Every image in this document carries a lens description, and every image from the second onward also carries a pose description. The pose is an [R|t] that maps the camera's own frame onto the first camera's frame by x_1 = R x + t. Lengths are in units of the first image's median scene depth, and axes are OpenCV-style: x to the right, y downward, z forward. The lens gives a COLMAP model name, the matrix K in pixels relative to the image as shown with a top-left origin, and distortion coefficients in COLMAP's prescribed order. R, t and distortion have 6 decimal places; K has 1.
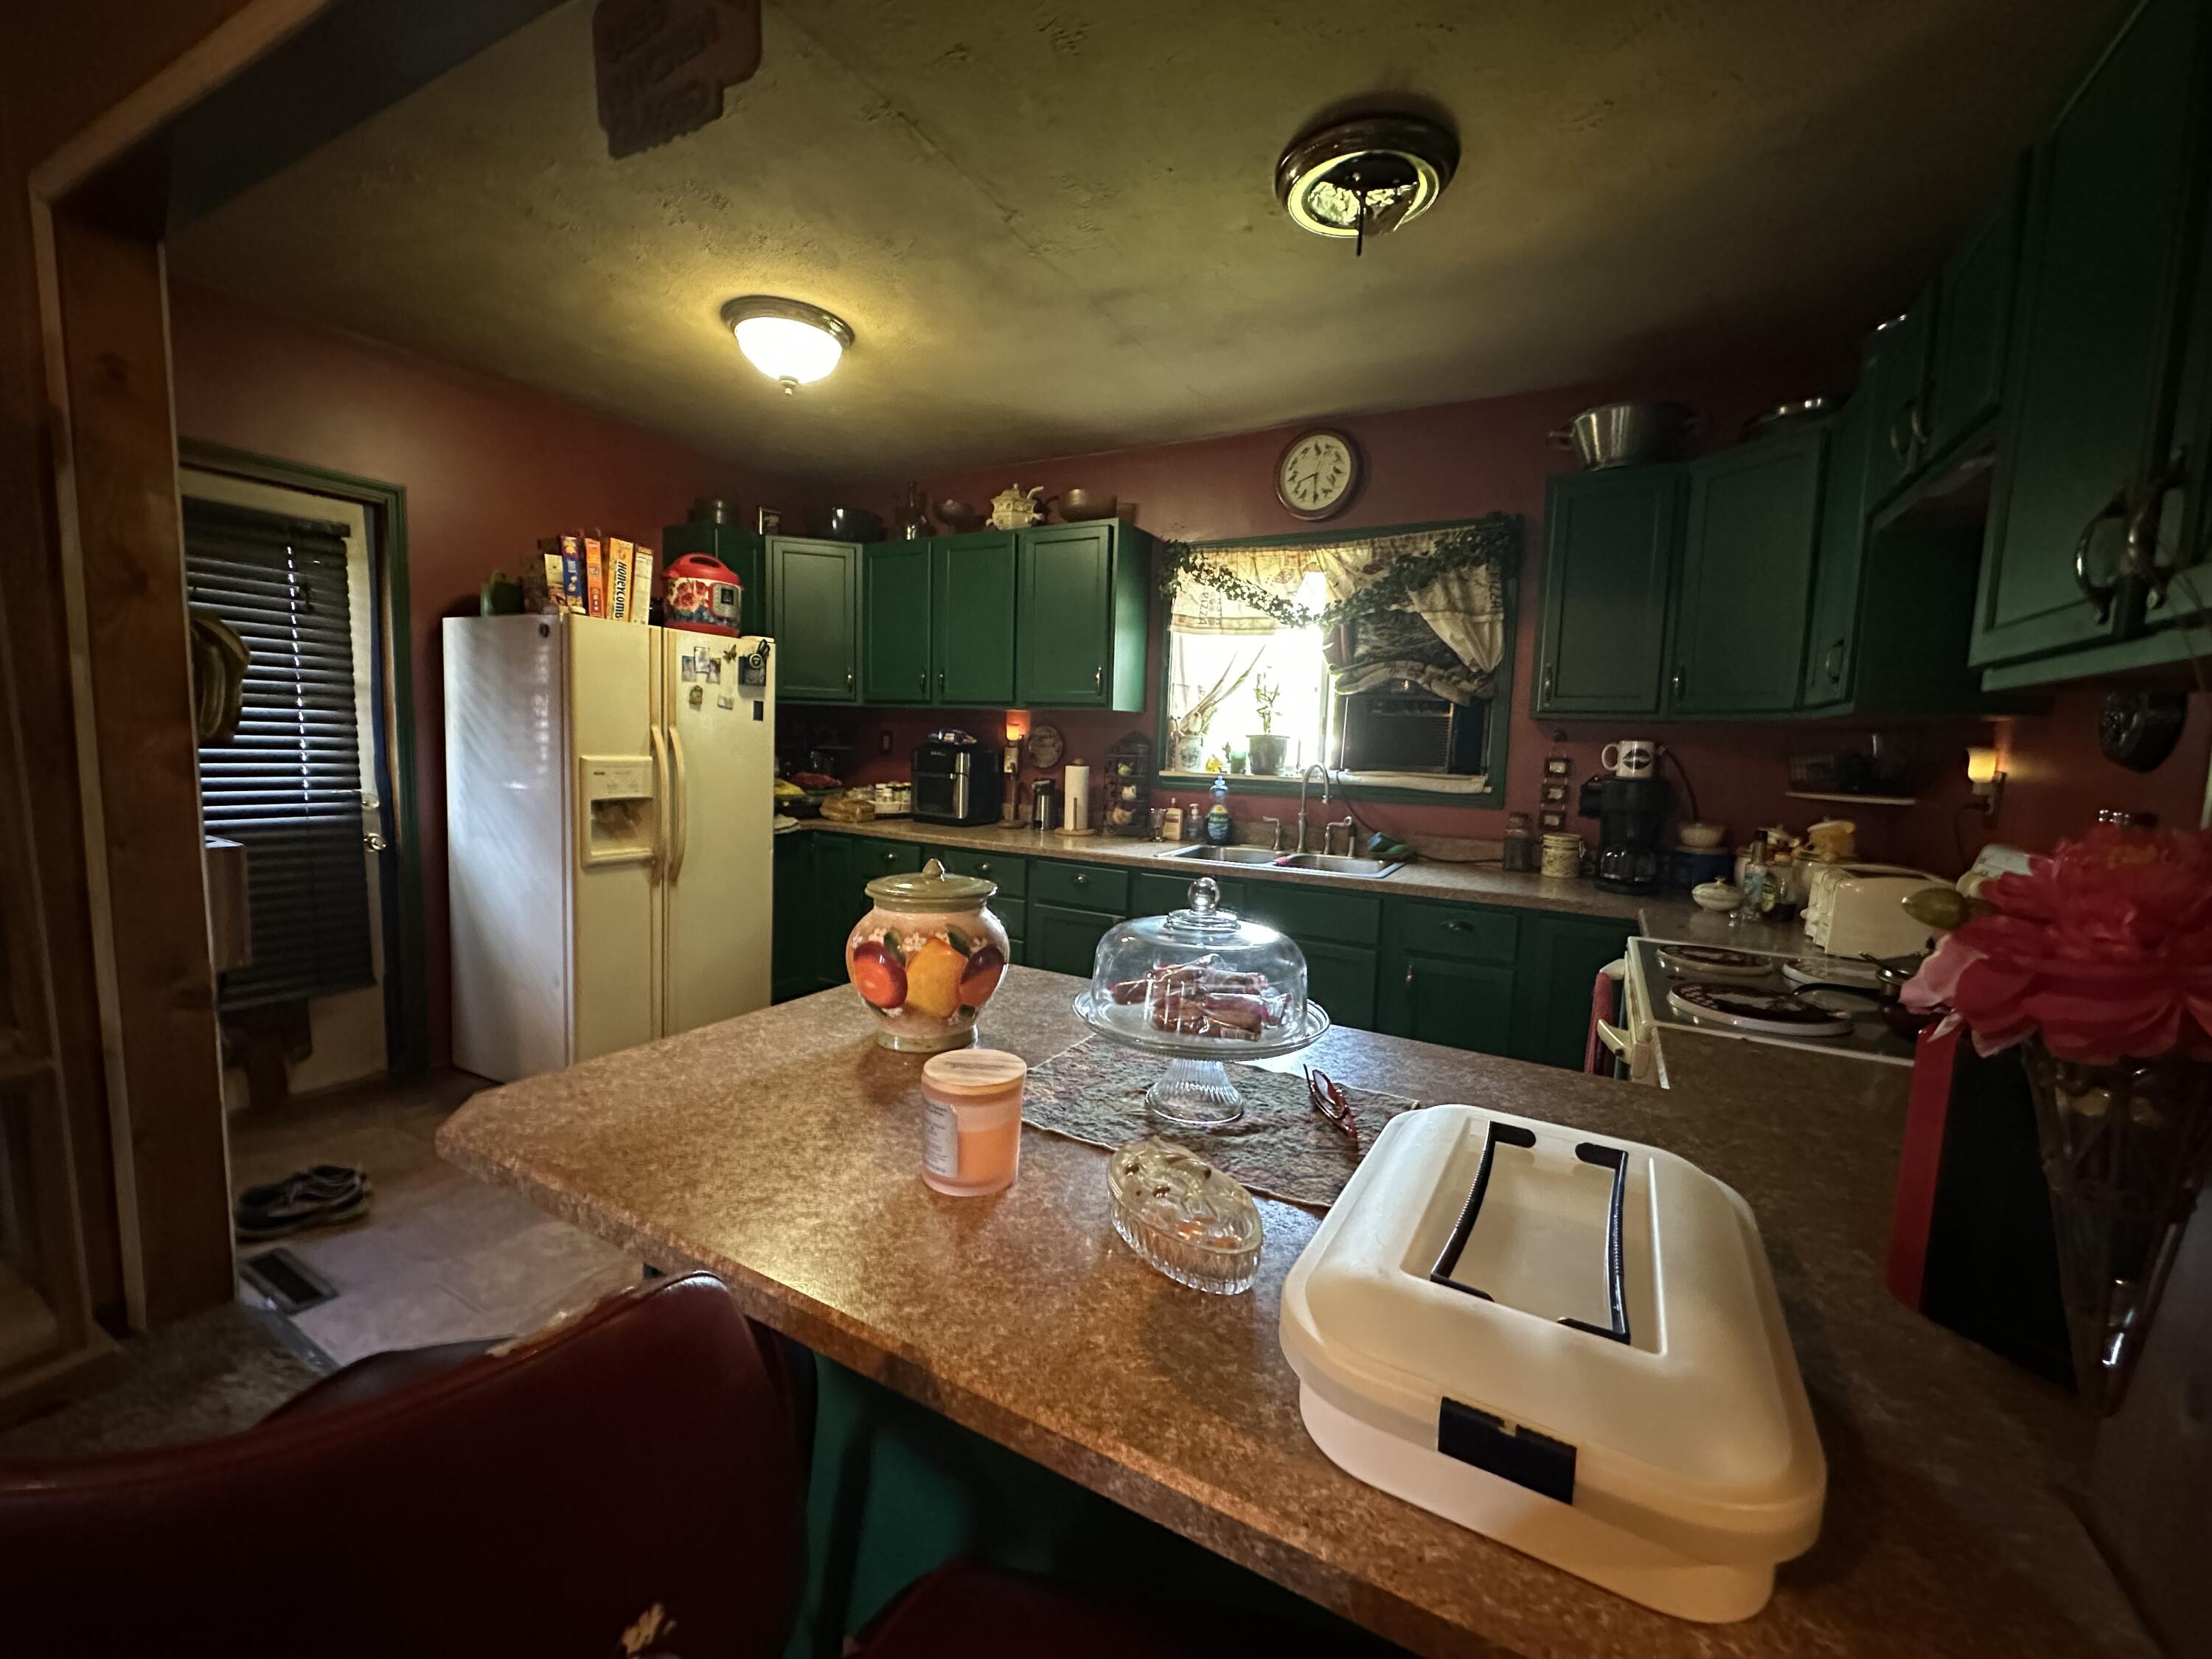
lens RADIAL K [[893.8, 0, 1117.0], [0, 893.8, 820.8], [0, 0, 1]] dist [0.000655, 0.000079]
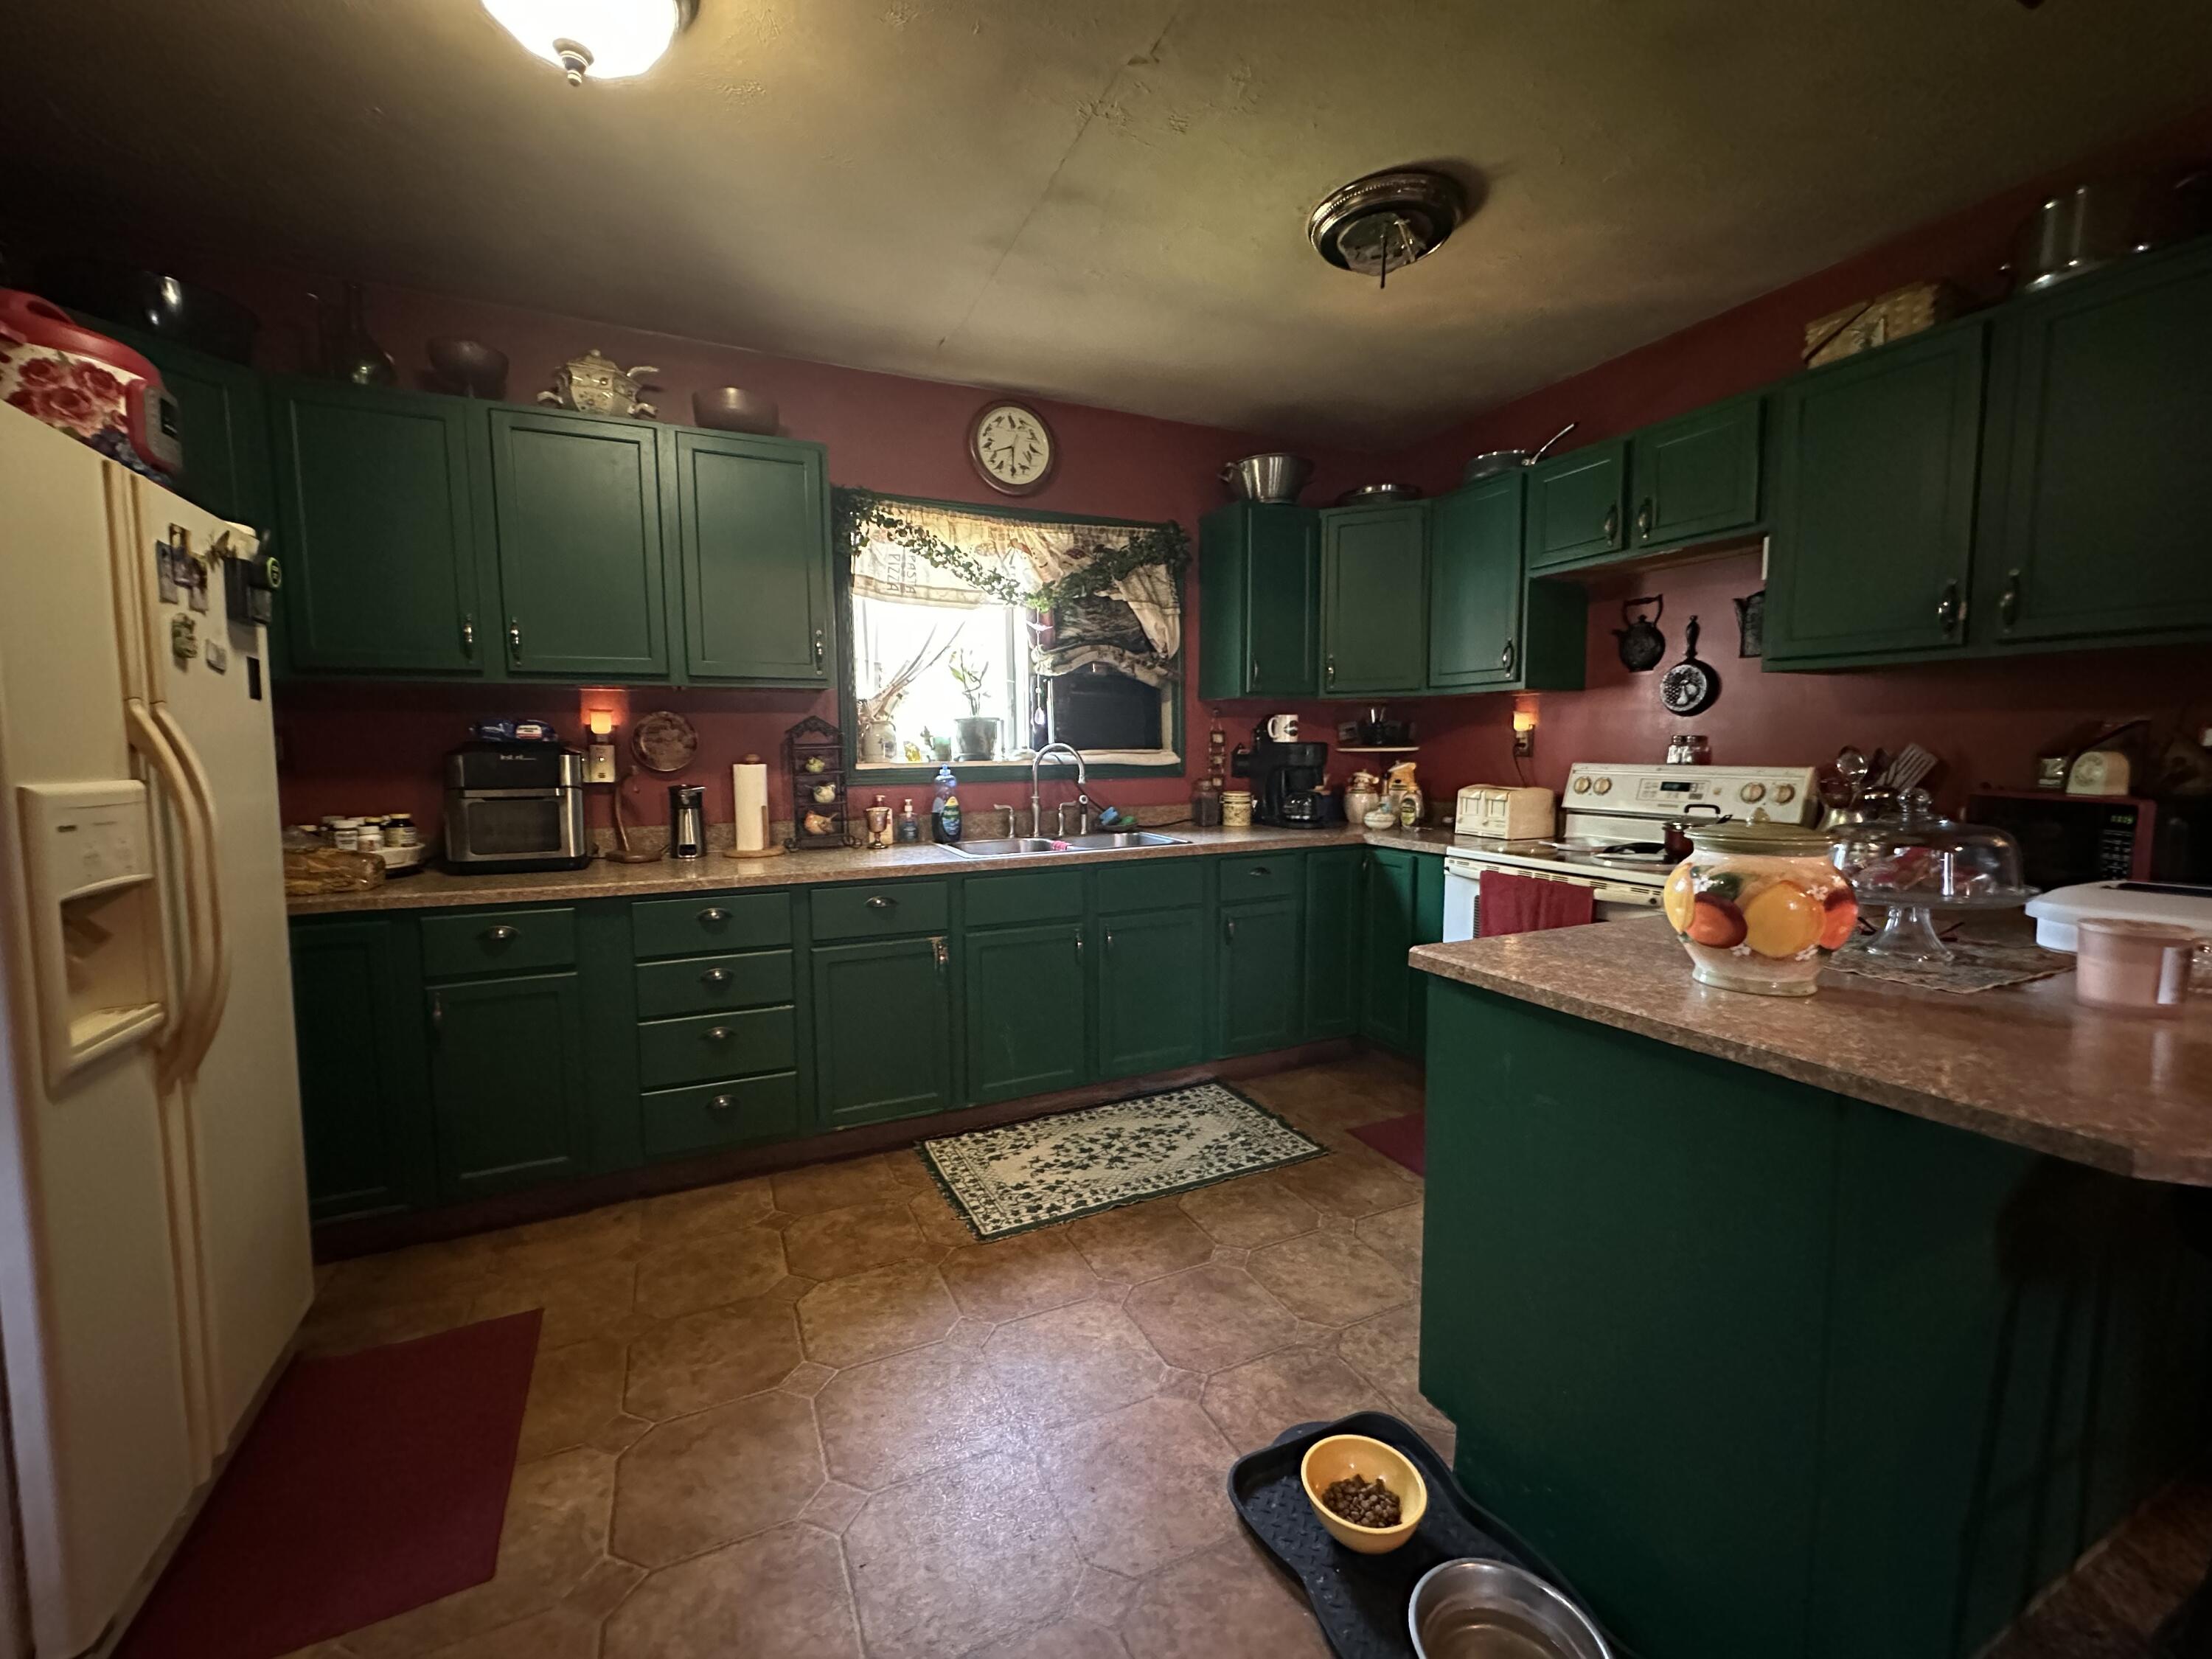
lens RADIAL K [[882.8, 0, 1119.0], [0, 882.8, 823.9], [0, 0, 1]] dist [-0.000957, -0.000242]
pose [[0.586342, -0.108415, 0.802776, -0.522875], [0.104688, 0.992835, 0.057620, -0.025139], [-0.803271, 0.050256, 0.593490, 0.359452]]
